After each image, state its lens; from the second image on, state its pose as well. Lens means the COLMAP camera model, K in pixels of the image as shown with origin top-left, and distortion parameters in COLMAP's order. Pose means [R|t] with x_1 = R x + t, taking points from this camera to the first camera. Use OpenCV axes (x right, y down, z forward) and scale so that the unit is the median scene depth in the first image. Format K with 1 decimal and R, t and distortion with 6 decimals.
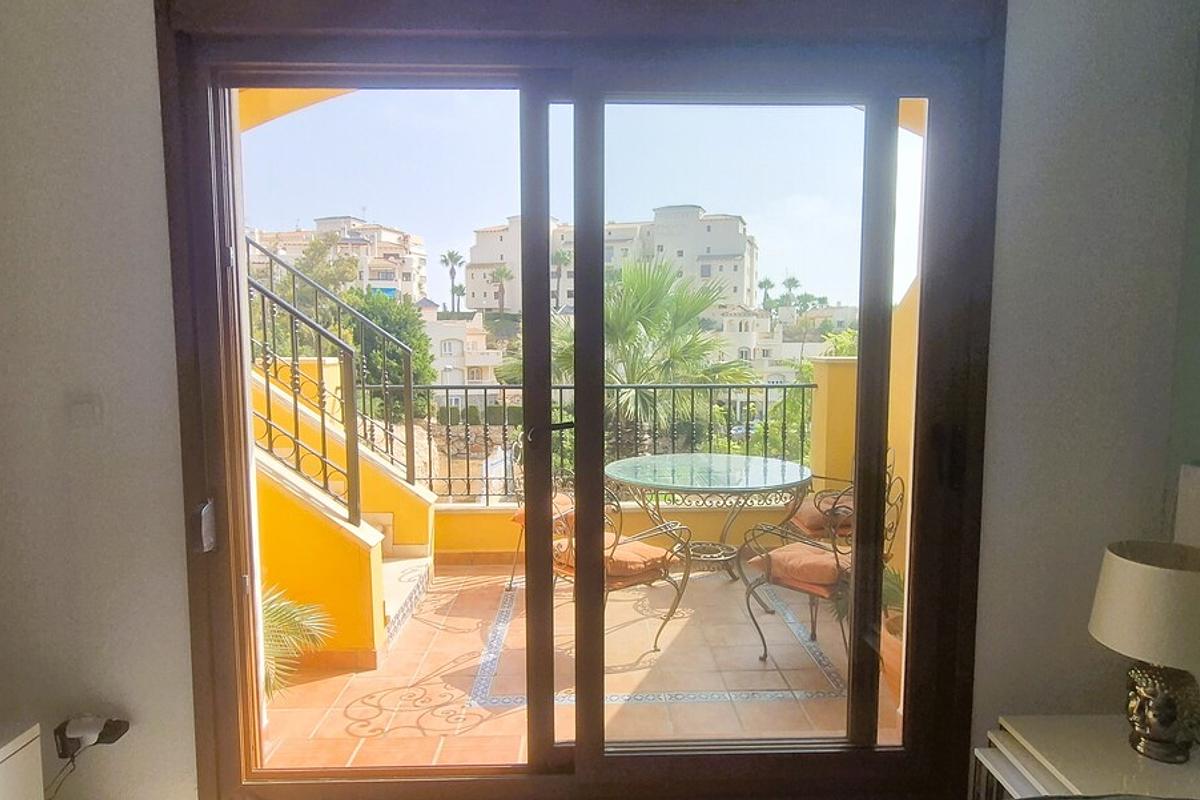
lens RADIAL K [[708.5, 0, 599.2], [0, 708.5, 406.7], [0, 0, 1]] dist [0.007574, 0.000473]
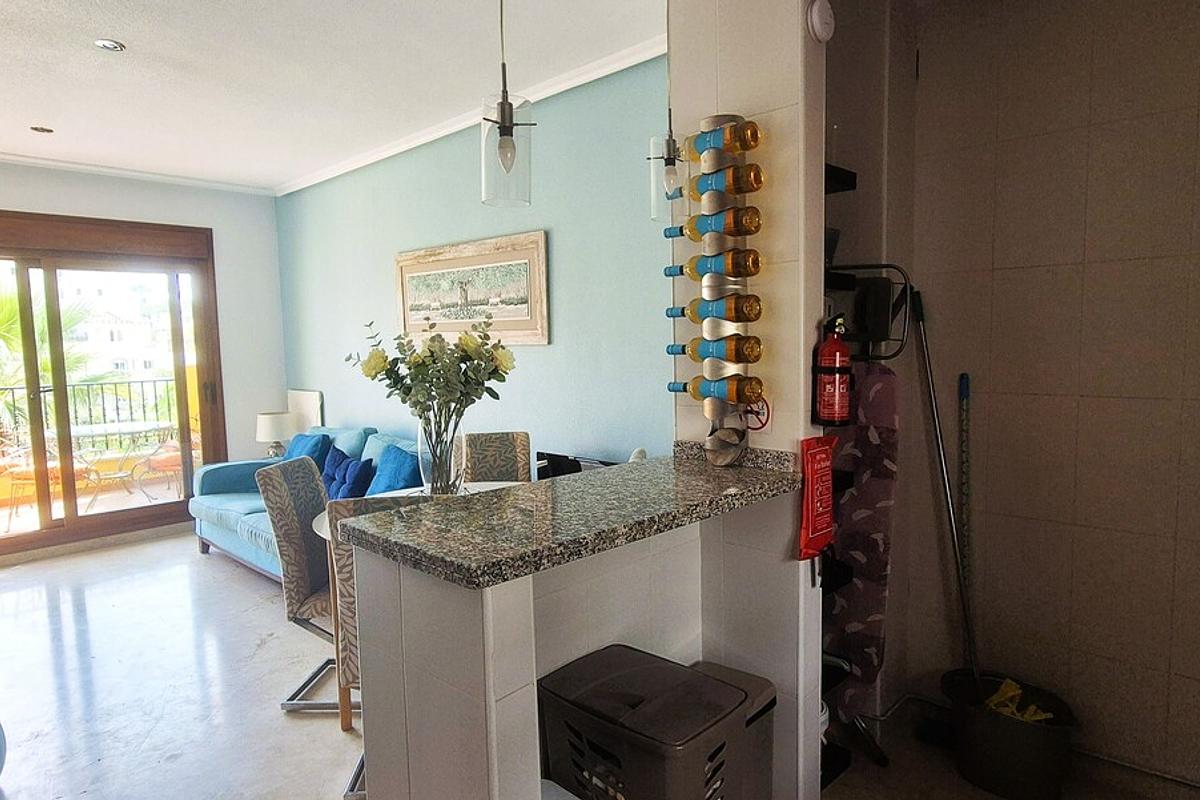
lens RADIAL K [[708.5, 0, 594.7], [0, 708.5, 399.4], [0, 0, 1]] dist [0.007574, 0.000473]
pose [[0.702963, -0.071476, 0.707626, -0.259934], [0.085261, 0.996231, 0.015928, 0.099988], [-0.706097, 0.049136, 0.706408, -1.195122]]
